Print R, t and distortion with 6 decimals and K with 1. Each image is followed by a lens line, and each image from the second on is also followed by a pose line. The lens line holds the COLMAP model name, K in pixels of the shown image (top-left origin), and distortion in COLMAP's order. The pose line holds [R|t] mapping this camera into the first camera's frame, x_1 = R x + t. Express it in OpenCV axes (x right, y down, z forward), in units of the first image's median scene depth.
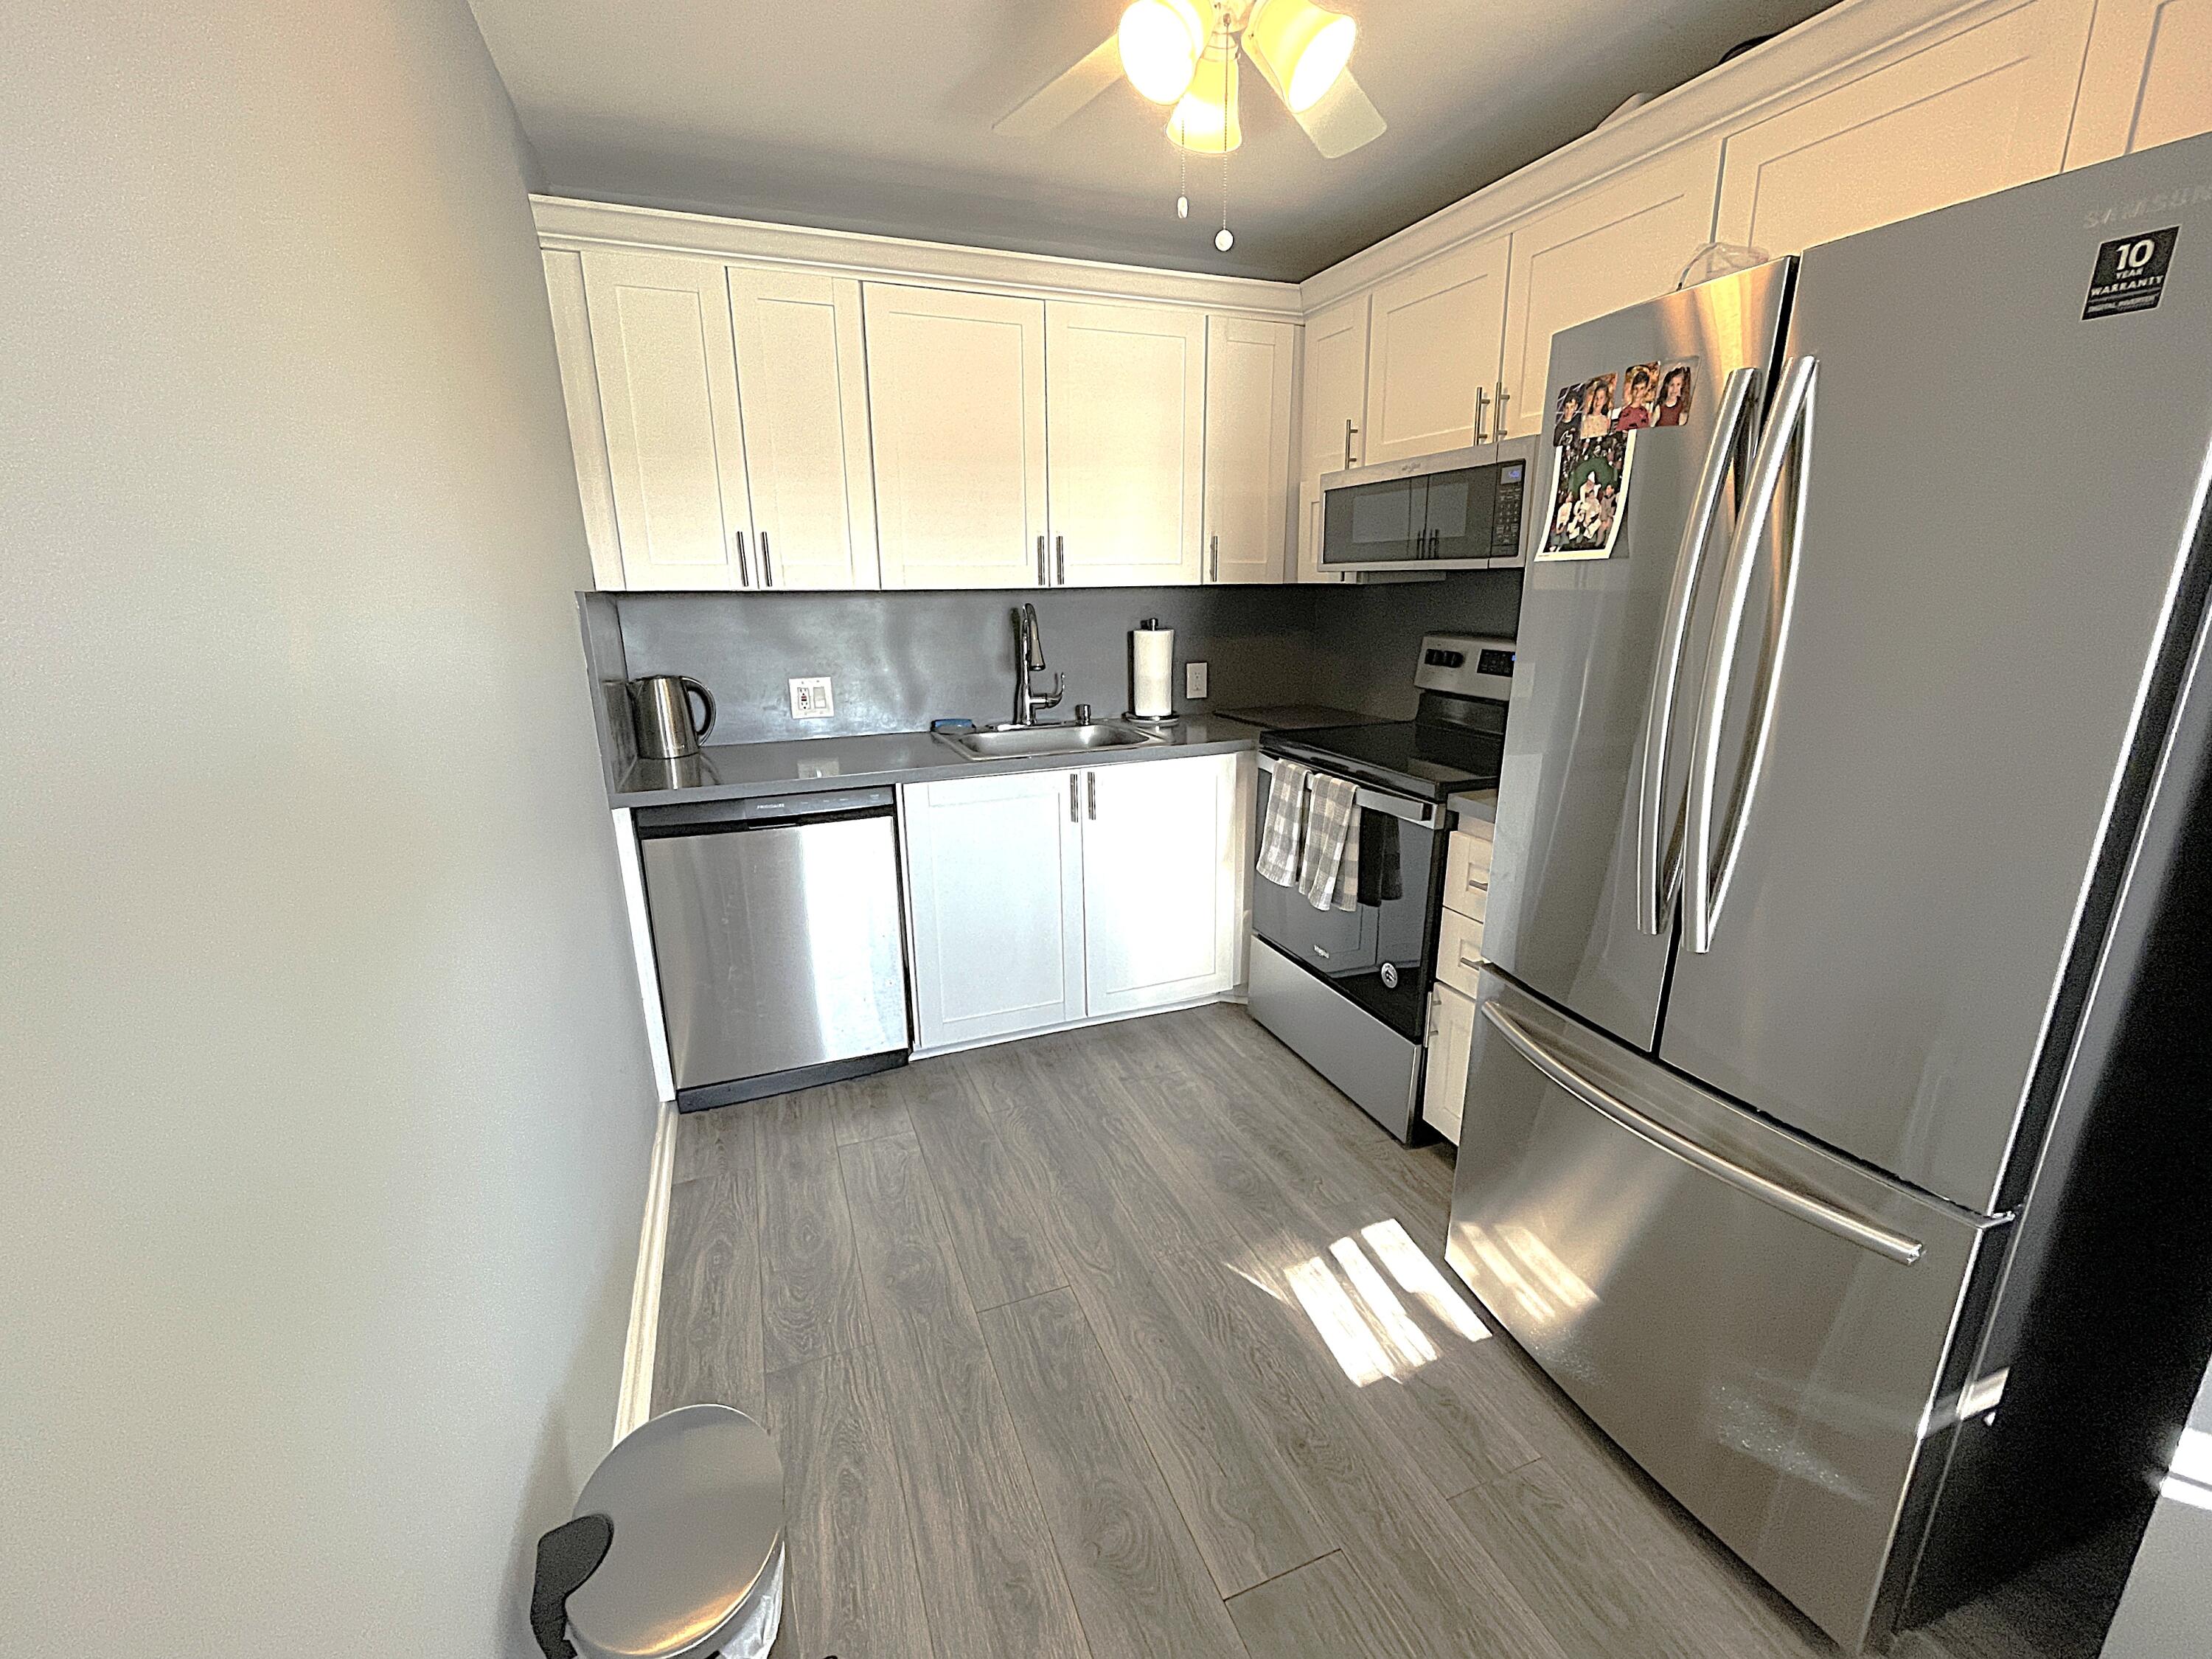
lens RADIAL K [[896.9, 0, 1106.0], [0, 896.9, 829.5], [0, 0, 1]] dist [0.000098, -0.000107]
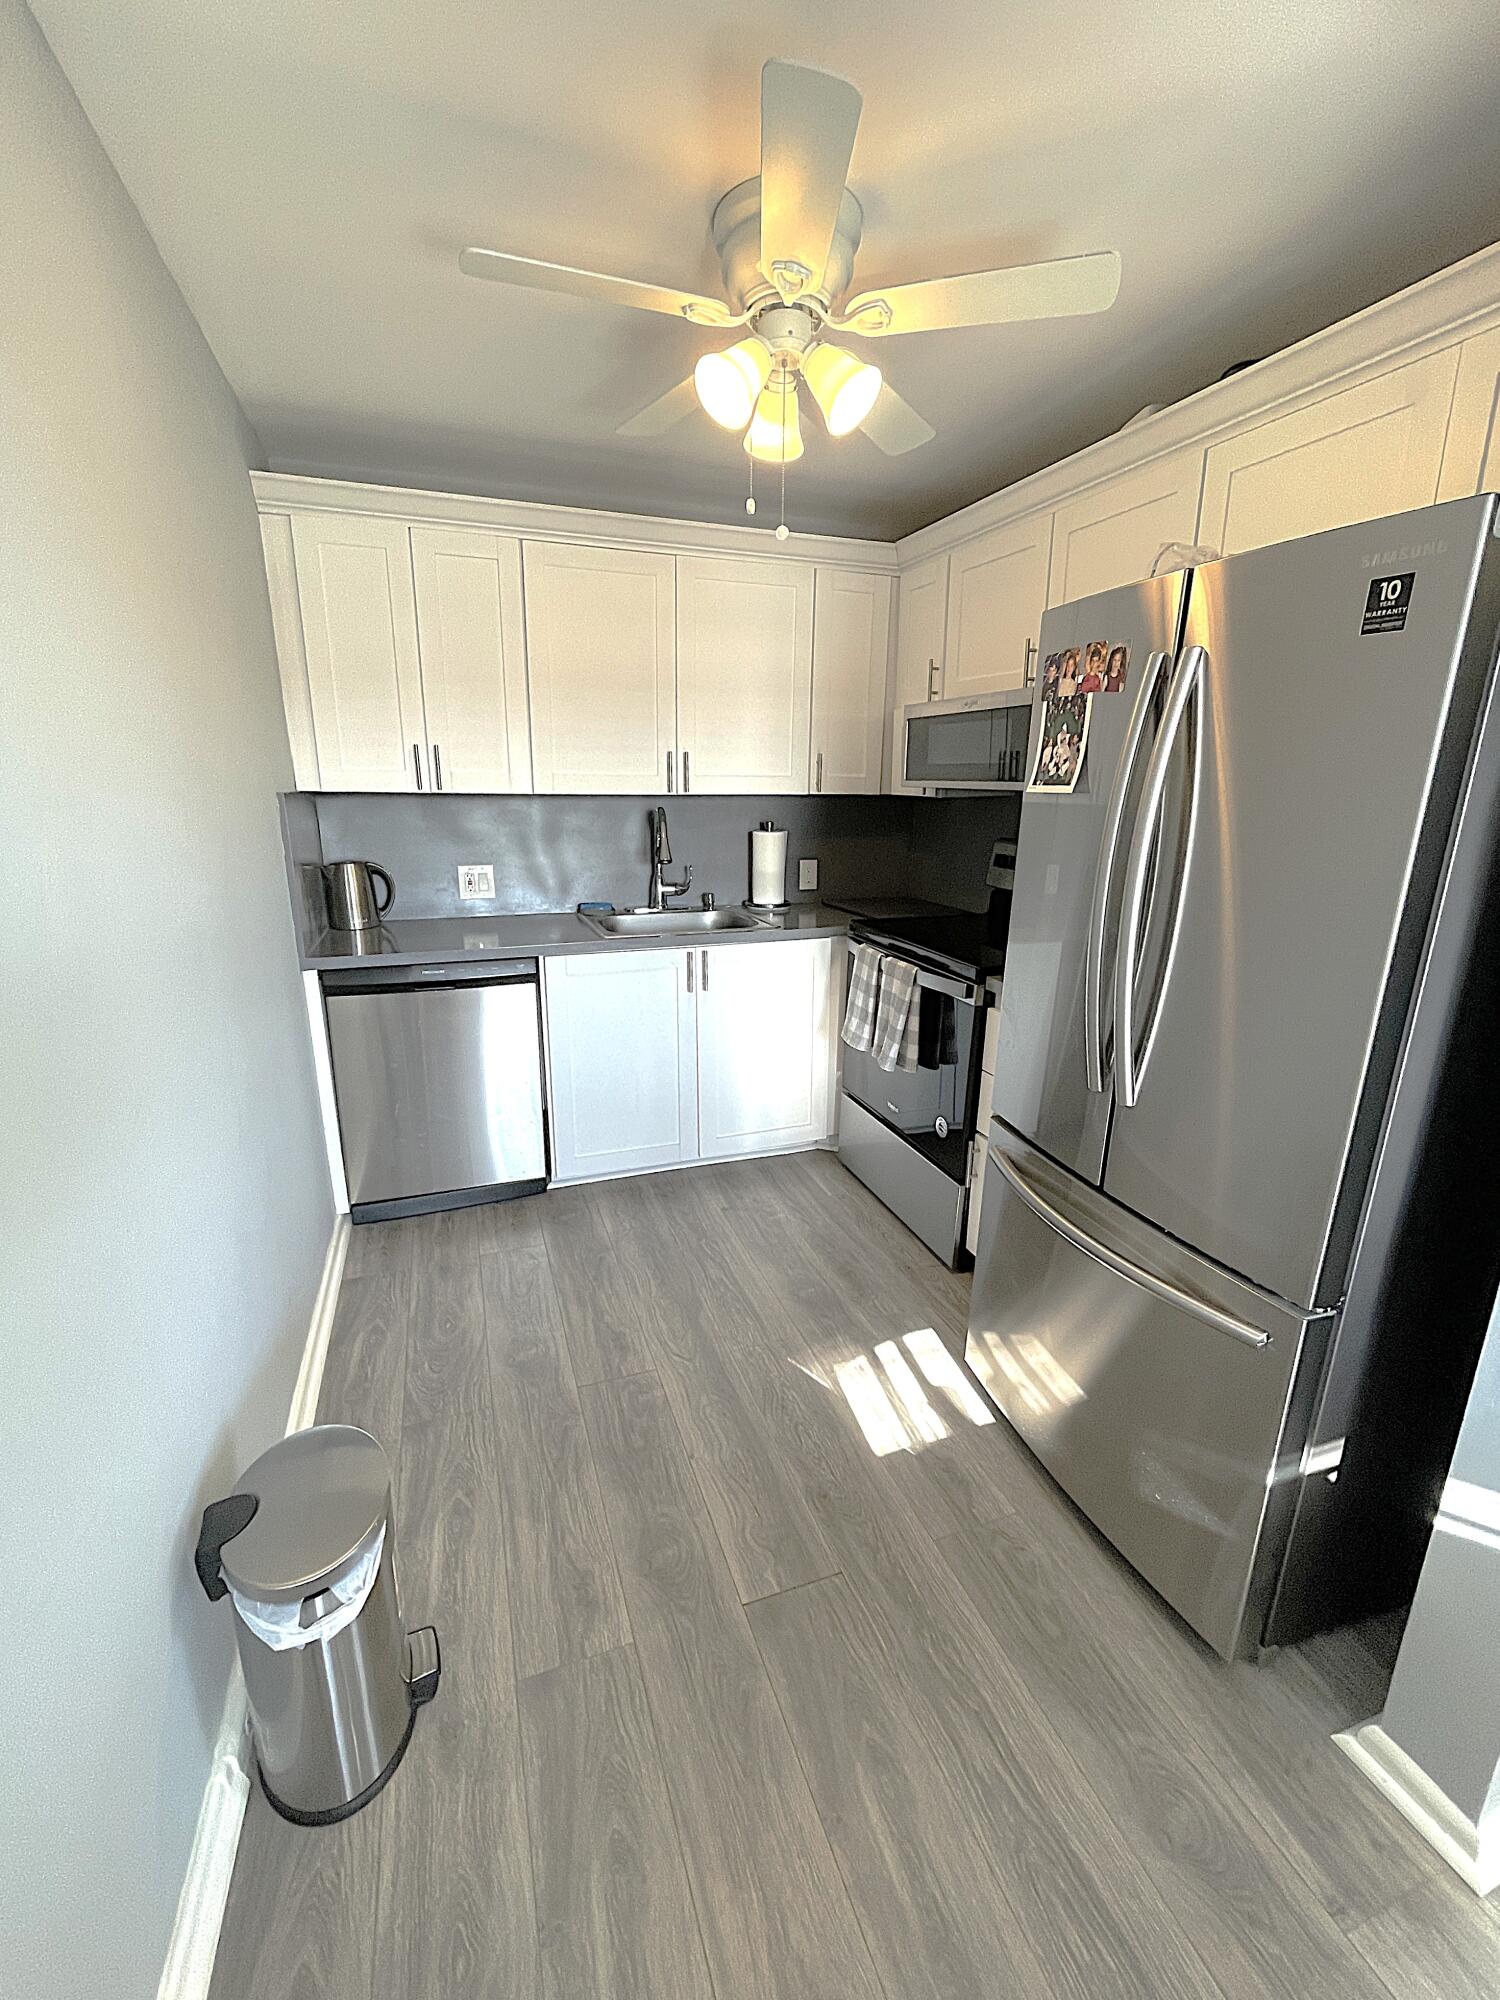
lens RADIAL K [[808.6, 0, 749.8], [0, 808.6, 999.0], [0, 0, 1]] dist [0.000234, -0.000141]
pose [[0.999379, 0.027959, -0.021455, 0.097367], [-0.028041, 0.999600, -0.003572, 0.003119], [0.021347, 0.004172, 0.999763, -0.103001]]
